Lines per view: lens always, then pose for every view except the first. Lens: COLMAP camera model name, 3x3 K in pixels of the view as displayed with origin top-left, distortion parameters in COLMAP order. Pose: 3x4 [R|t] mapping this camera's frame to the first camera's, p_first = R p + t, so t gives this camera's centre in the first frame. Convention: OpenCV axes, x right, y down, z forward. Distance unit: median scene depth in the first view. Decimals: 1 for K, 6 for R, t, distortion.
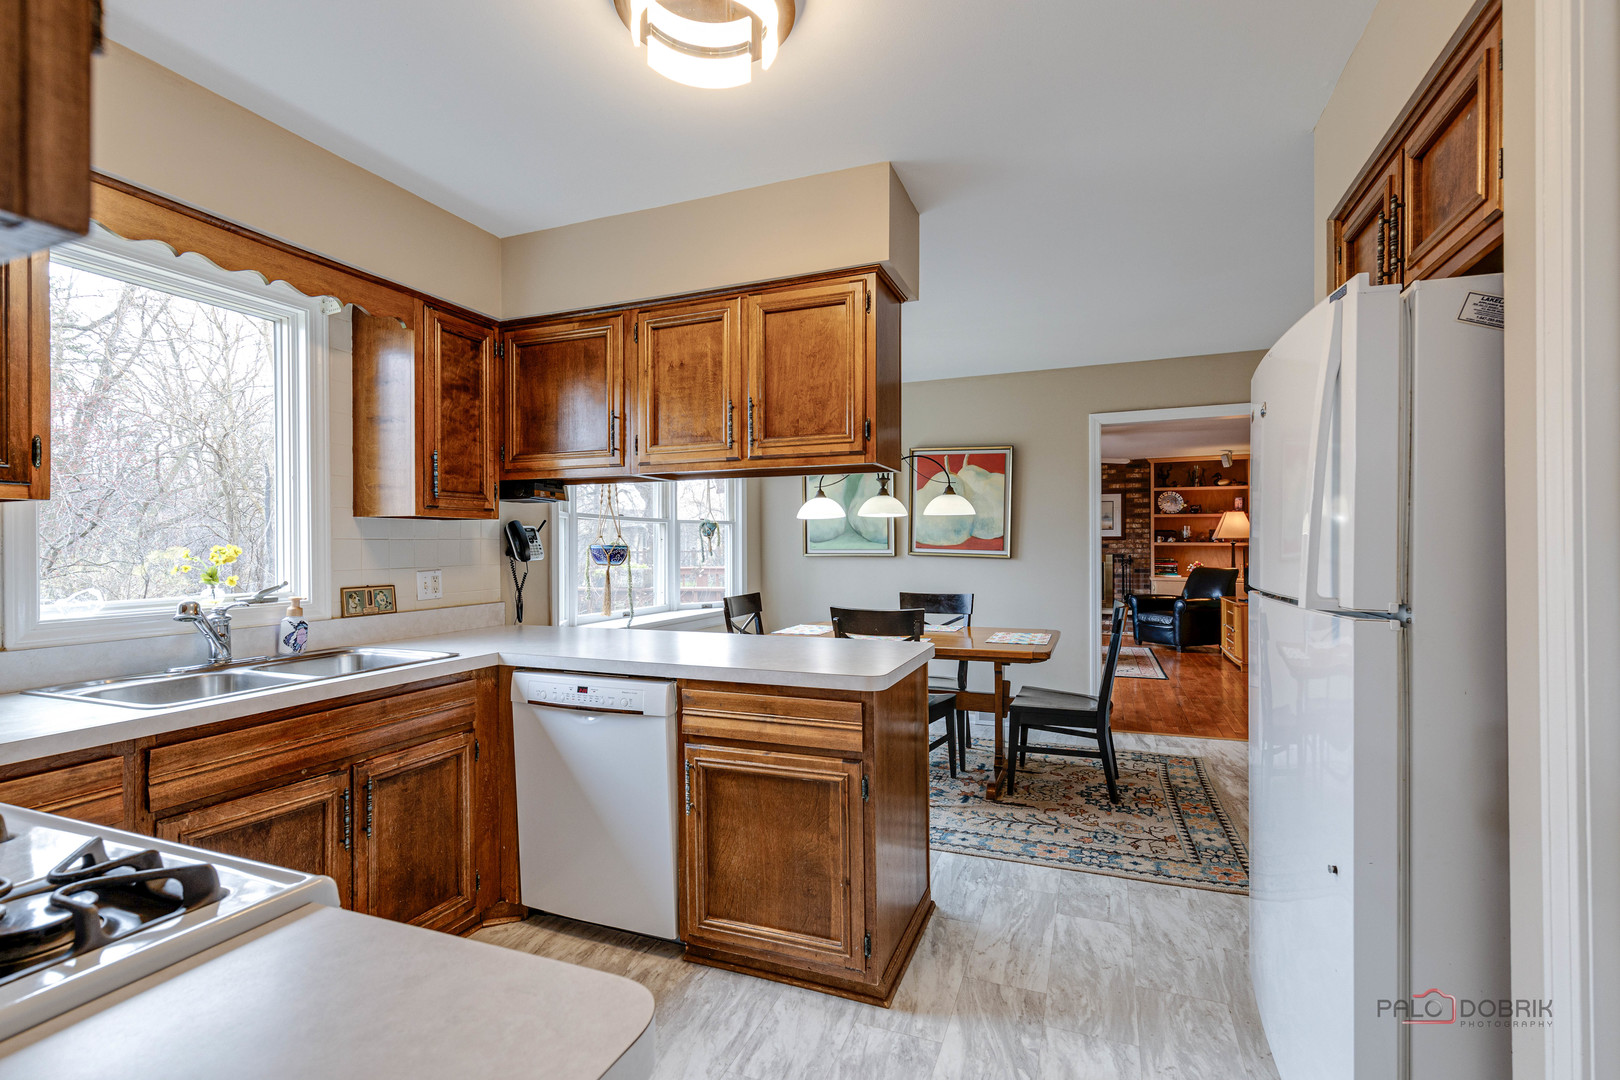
lens RADIAL K [[756.8, 0, 805.7], [0, 756.8, 542.5], [0, 0, 1]] dist [0.003113, -0.000174]
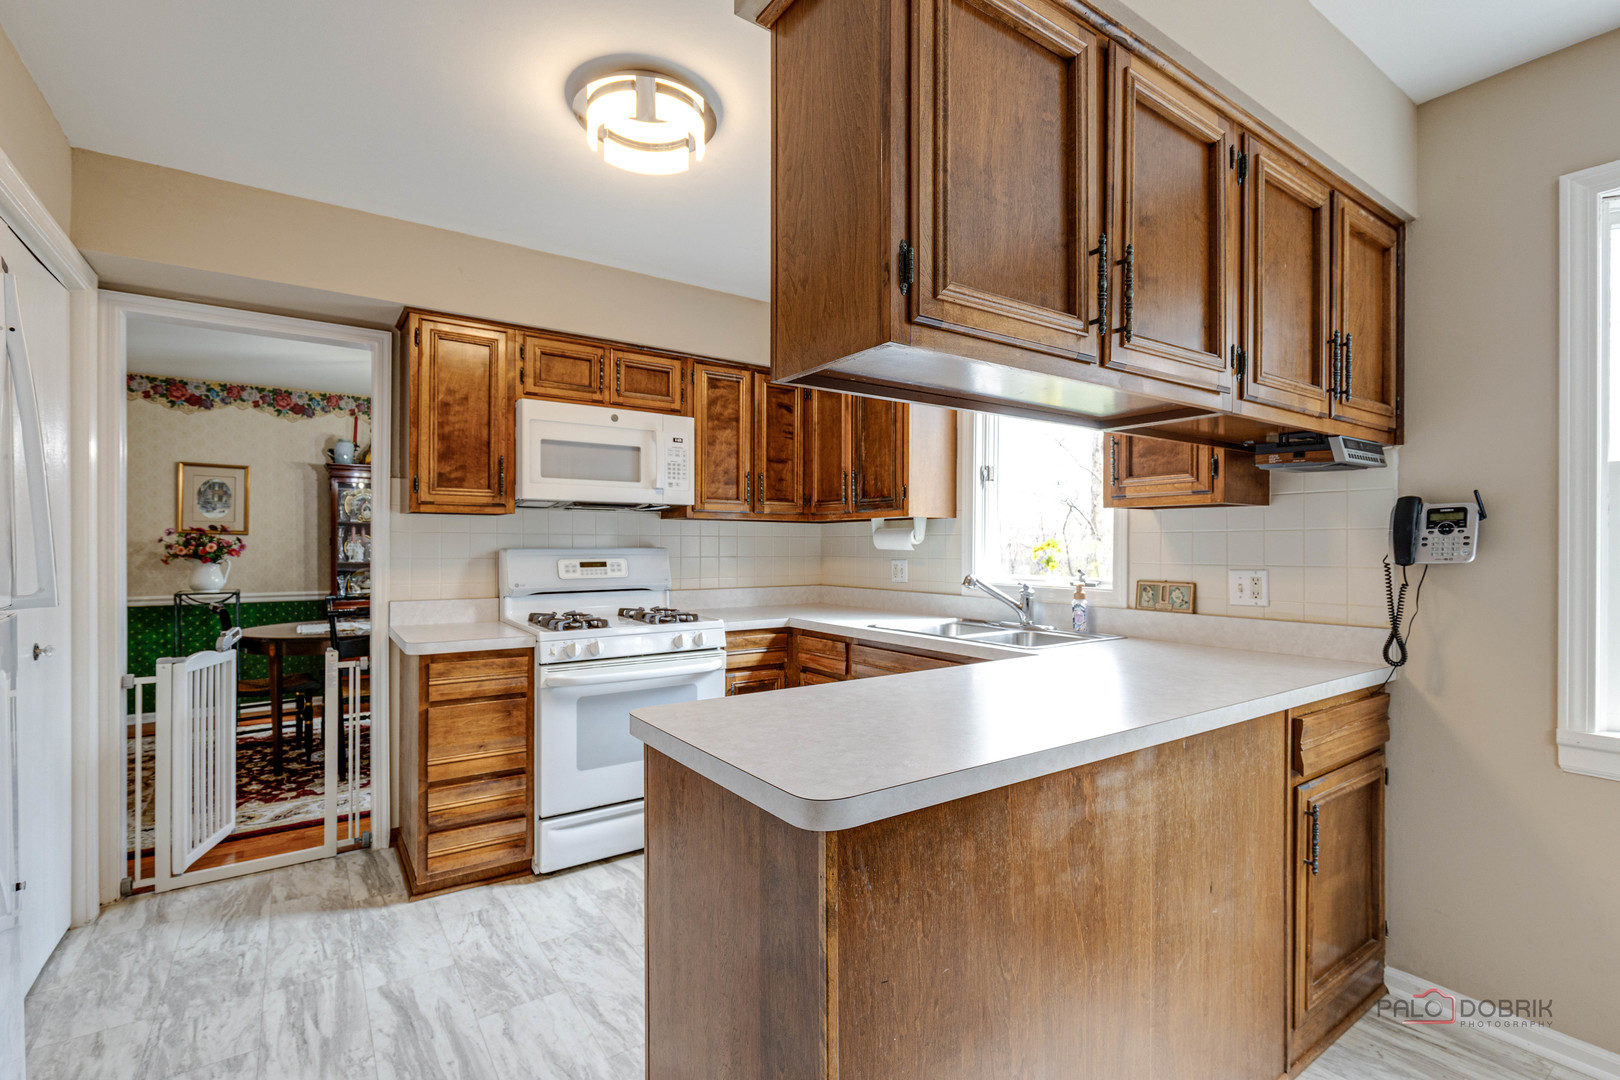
lens RADIAL K [[734.5, 0, 814.5], [0, 734.5, 544.5], [0, 0, 1]] dist [0.005813, -0.000207]
pose [[-0.549091, 0.006170, -0.835740, 0.432700], [0.005090, 0.999979, 0.004039, 0.004838], [0.835747, -0.002036, -0.549111, 1.110946]]
